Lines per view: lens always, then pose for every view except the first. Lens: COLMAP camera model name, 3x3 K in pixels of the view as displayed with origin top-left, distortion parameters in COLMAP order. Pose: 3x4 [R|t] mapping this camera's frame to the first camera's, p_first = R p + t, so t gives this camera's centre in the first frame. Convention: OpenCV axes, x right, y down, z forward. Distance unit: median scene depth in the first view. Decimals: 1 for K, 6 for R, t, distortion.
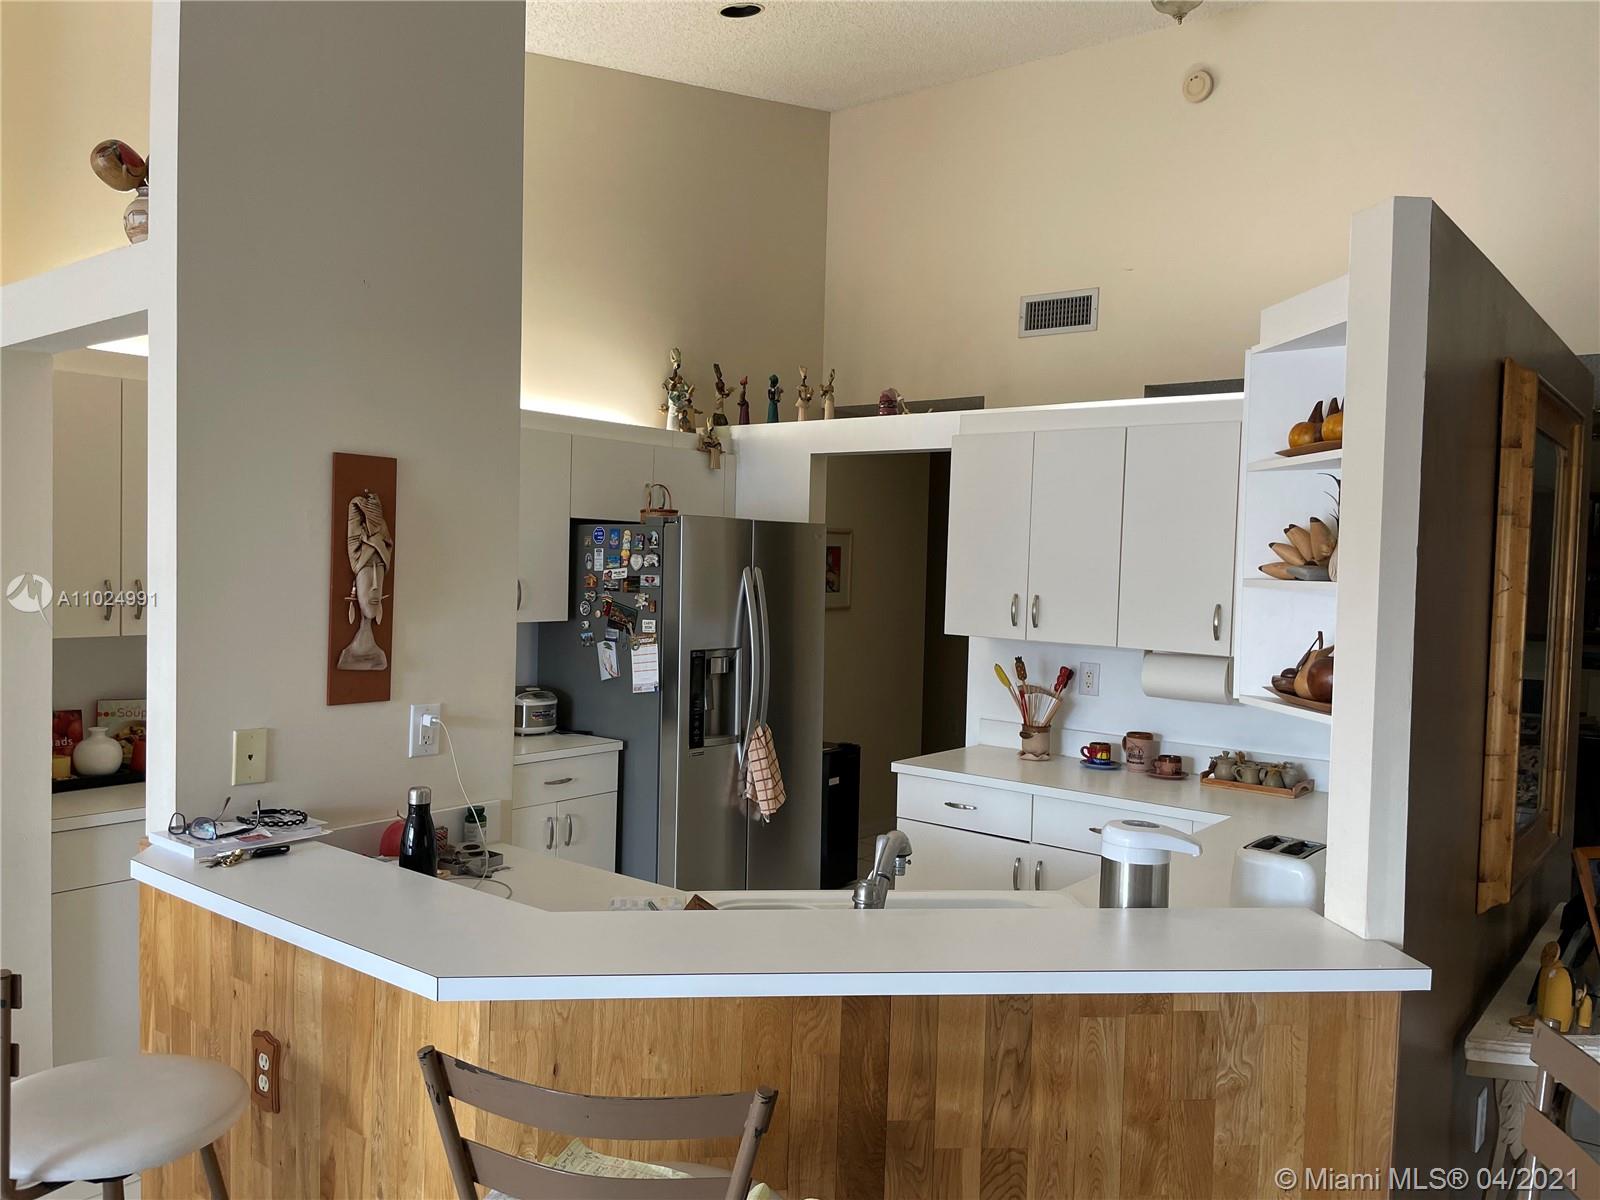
lens RADIAL K [[1187.3, 0, 800.0], [0, 1187.3, 600.0], [0, 0, 1]] dist [0.088796, -0.139117]
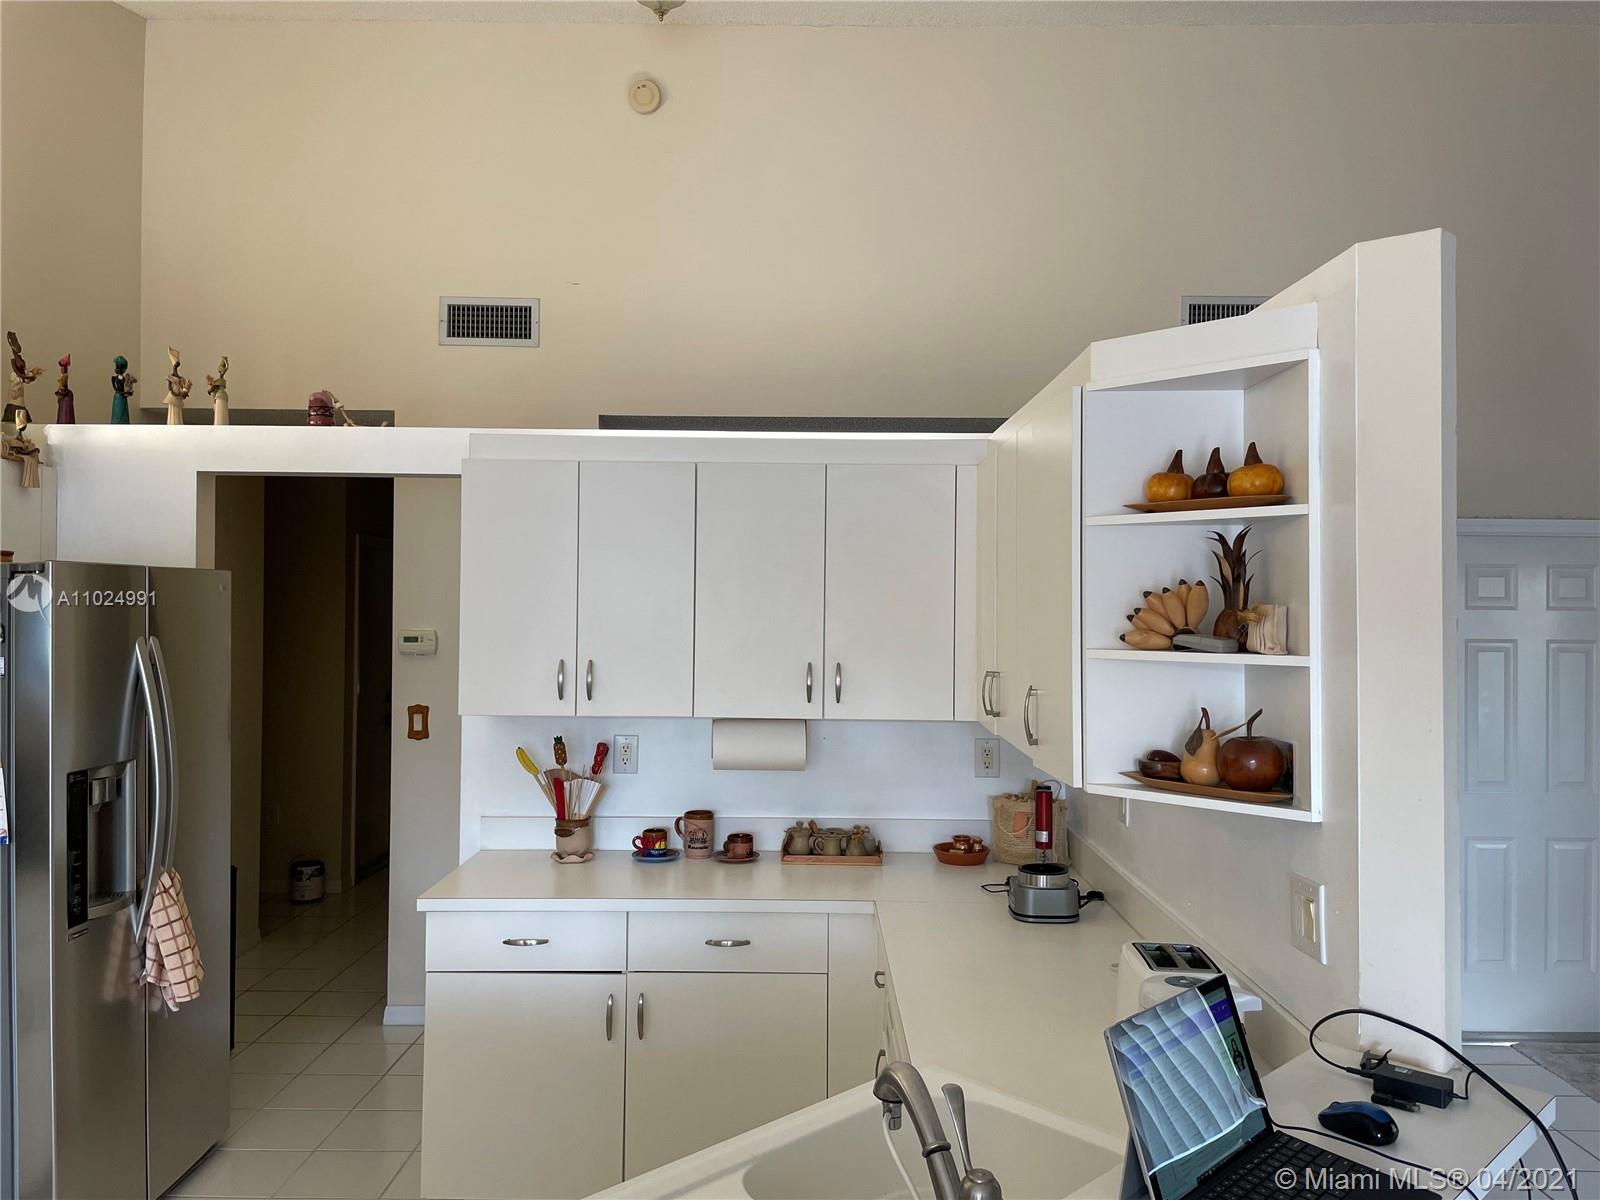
lens RADIAL K [[1187.3, 0, 800.0], [0, 1187.3, 600.0], [0, 0, 1]] dist [0.088796, -0.139117]
pose [[0.784245, -0.019611, 0.620141, -0.173314], [0.036343, 0.999236, -0.014361, -0.025426], [-0.619386, 0.033800, 0.784359, 0.239387]]
